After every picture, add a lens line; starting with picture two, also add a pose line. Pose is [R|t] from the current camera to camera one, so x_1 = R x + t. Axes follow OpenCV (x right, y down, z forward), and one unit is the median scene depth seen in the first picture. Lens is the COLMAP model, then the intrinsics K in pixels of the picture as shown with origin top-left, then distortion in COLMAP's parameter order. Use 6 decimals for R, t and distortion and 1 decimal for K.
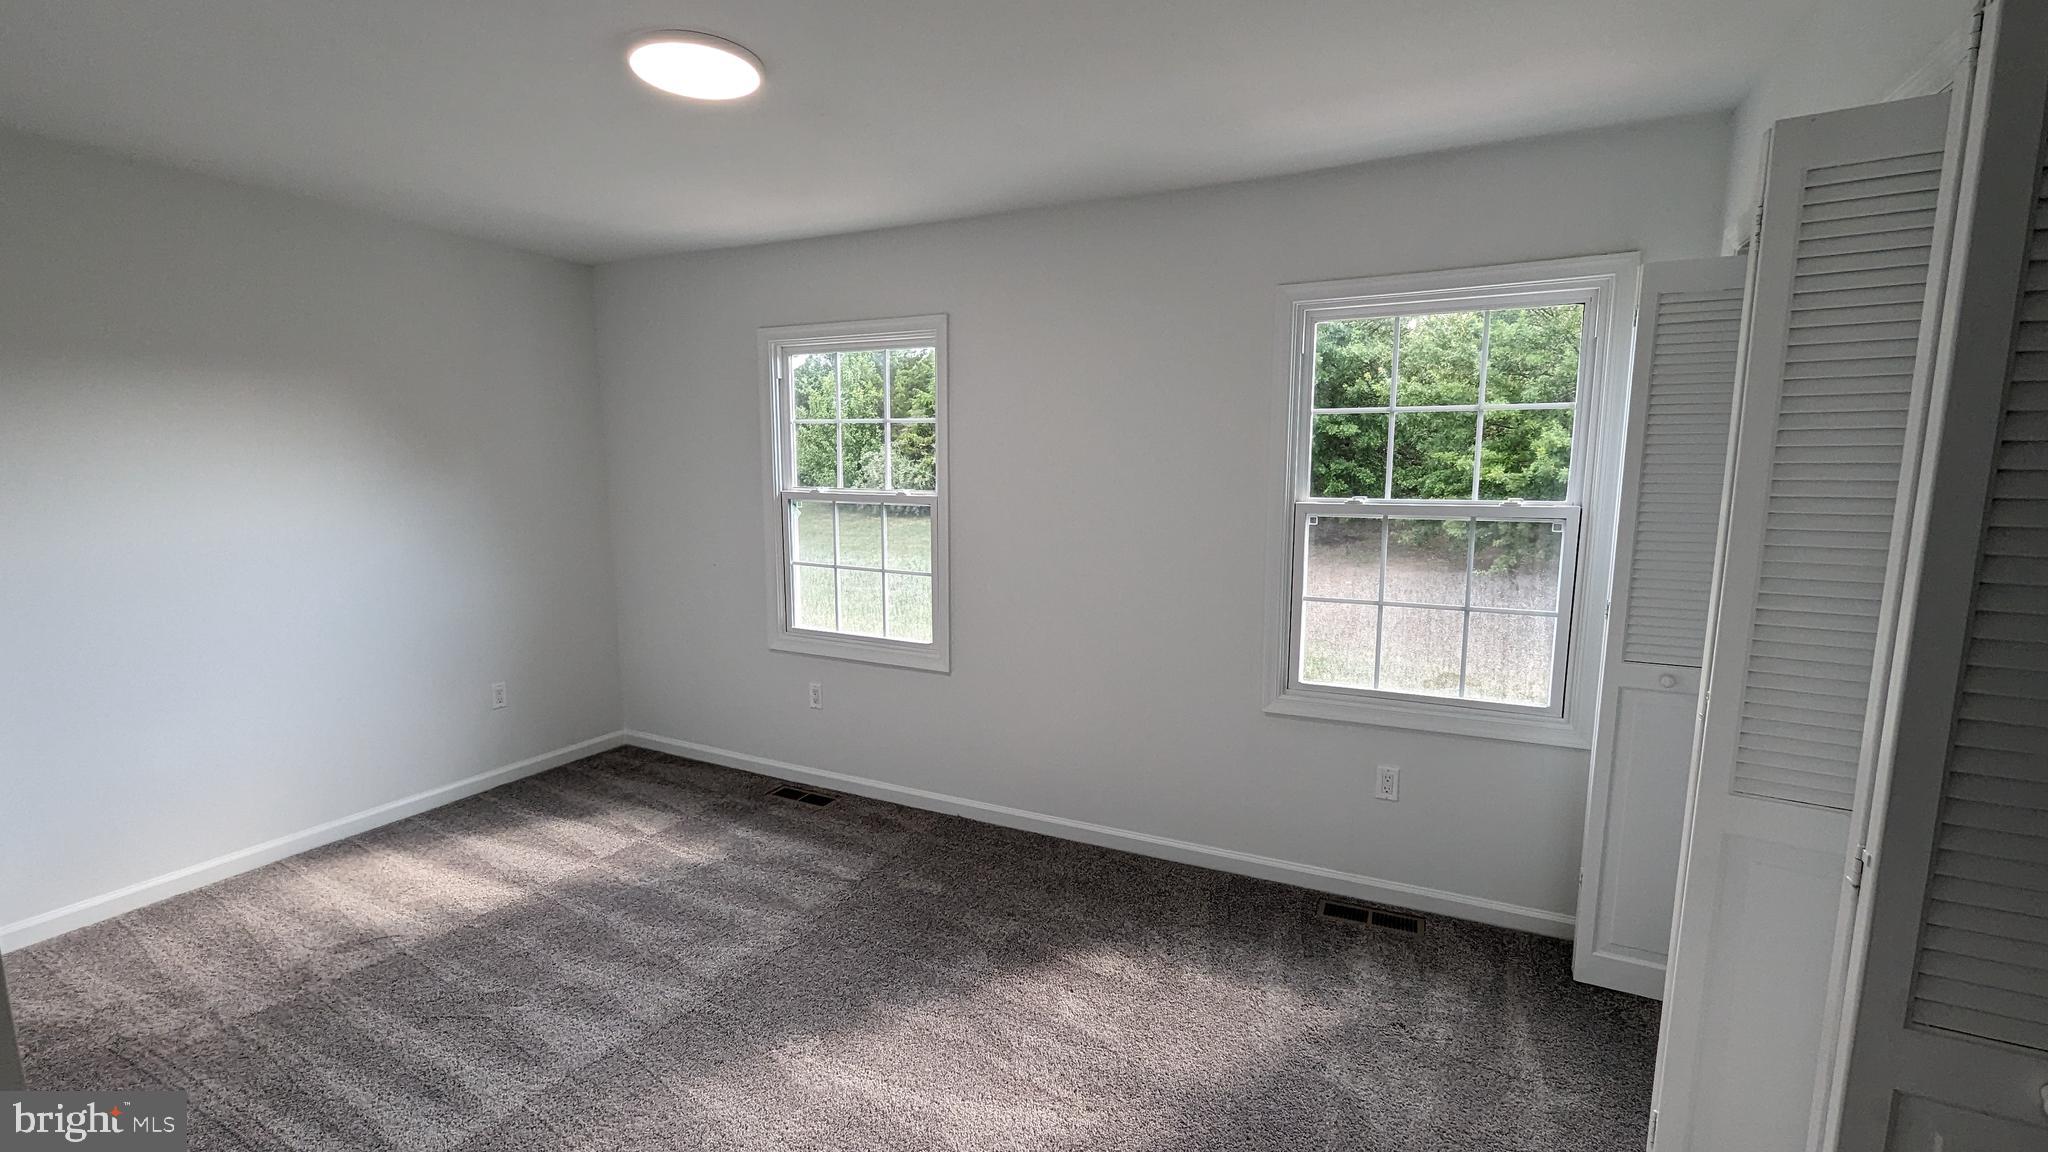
lens RADIAL K [[819.7, 0, 1018.1], [0, 819.7, 580.3], [0, 0, 1]] dist [0.002524, 0.000200]
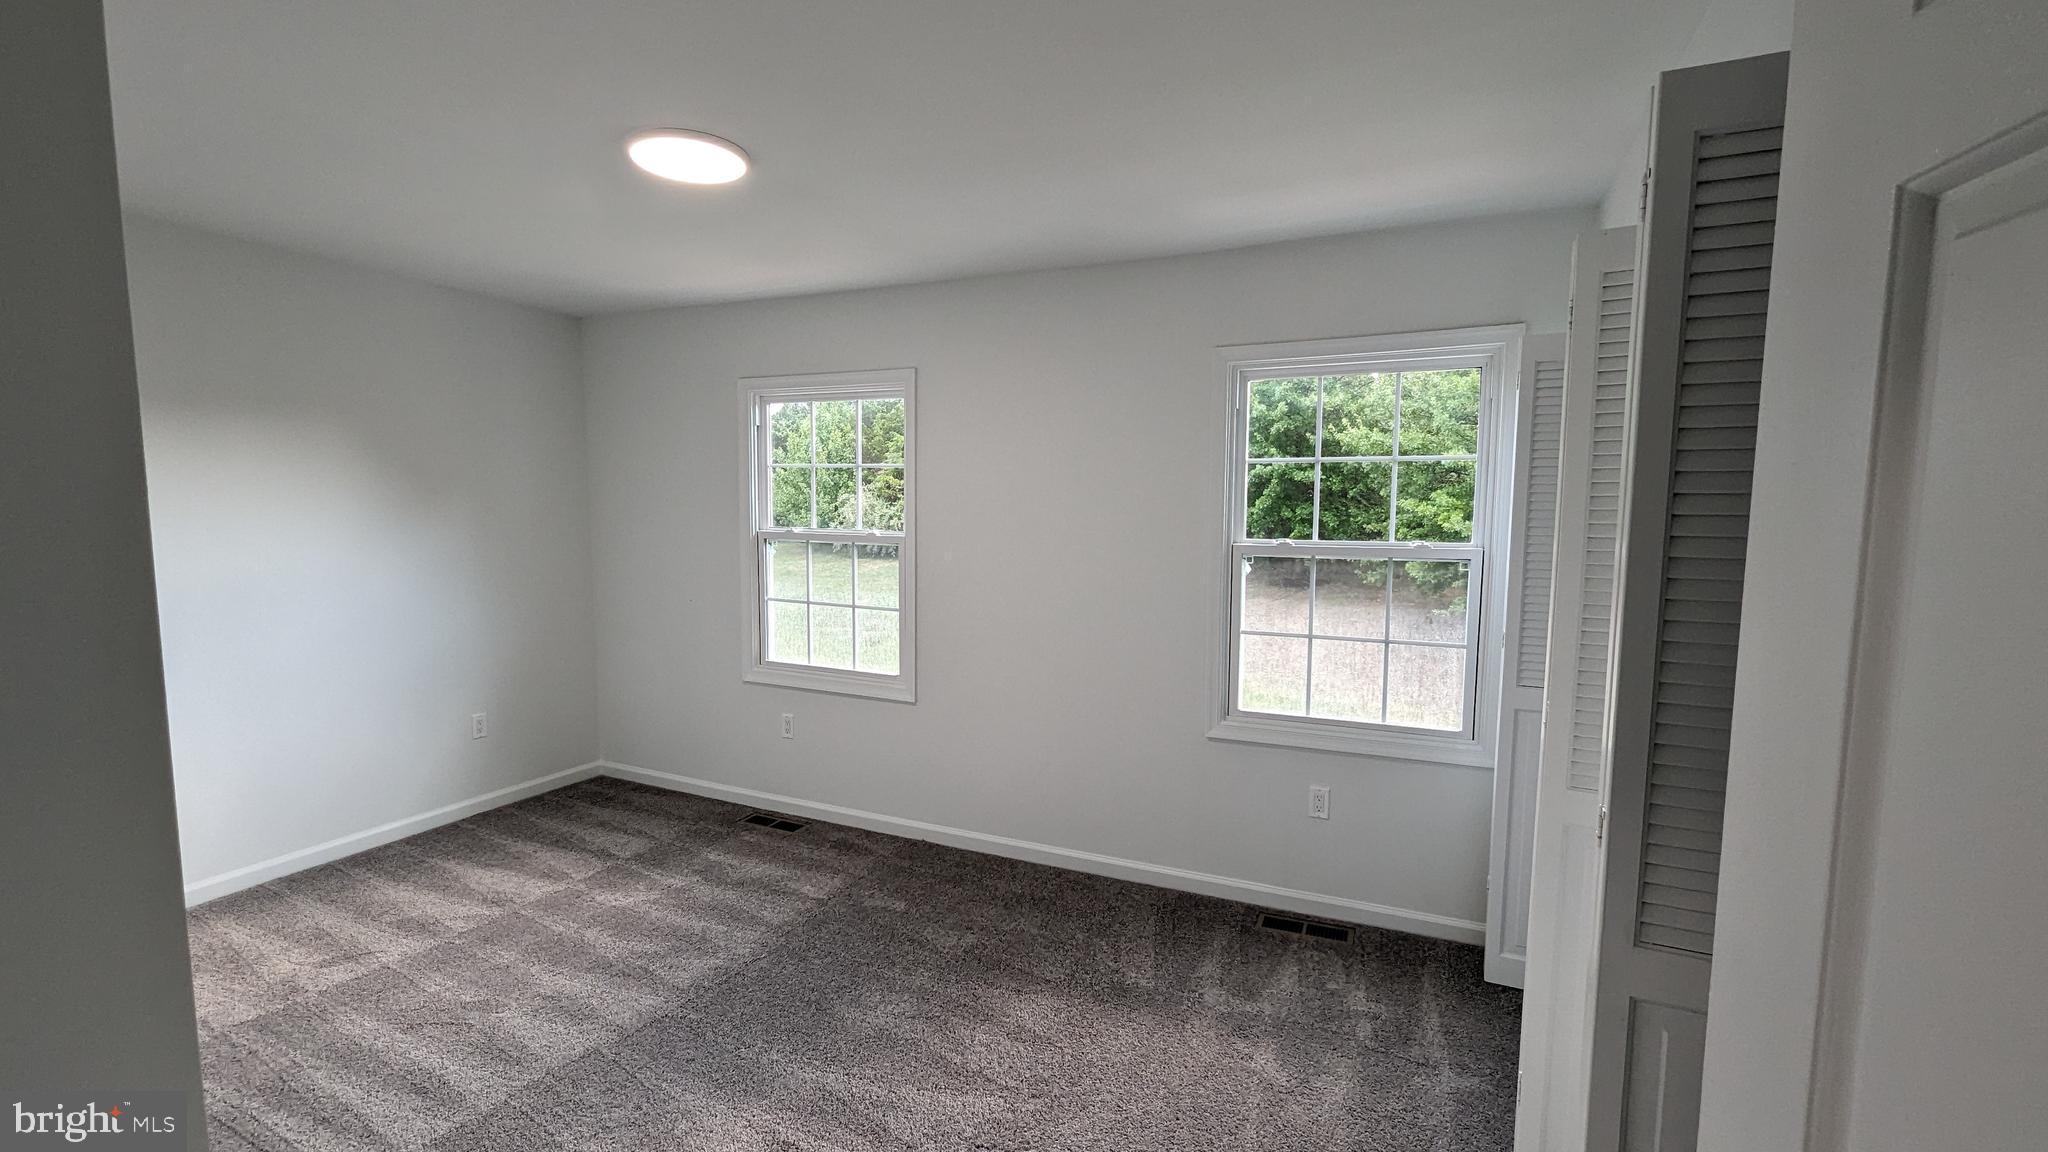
lens RADIAL K [[847.0, 0, 1027.7], [0, 847.0, 589.7], [0, 0, 1]] dist [0.000222, -0.000264]
pose [[0.999555, 0.003743, 0.029591, 0.031652], [-0.002431, 0.999017, -0.044257, 0.017193], [-0.029728, 0.044165, 0.998582, -0.113597]]
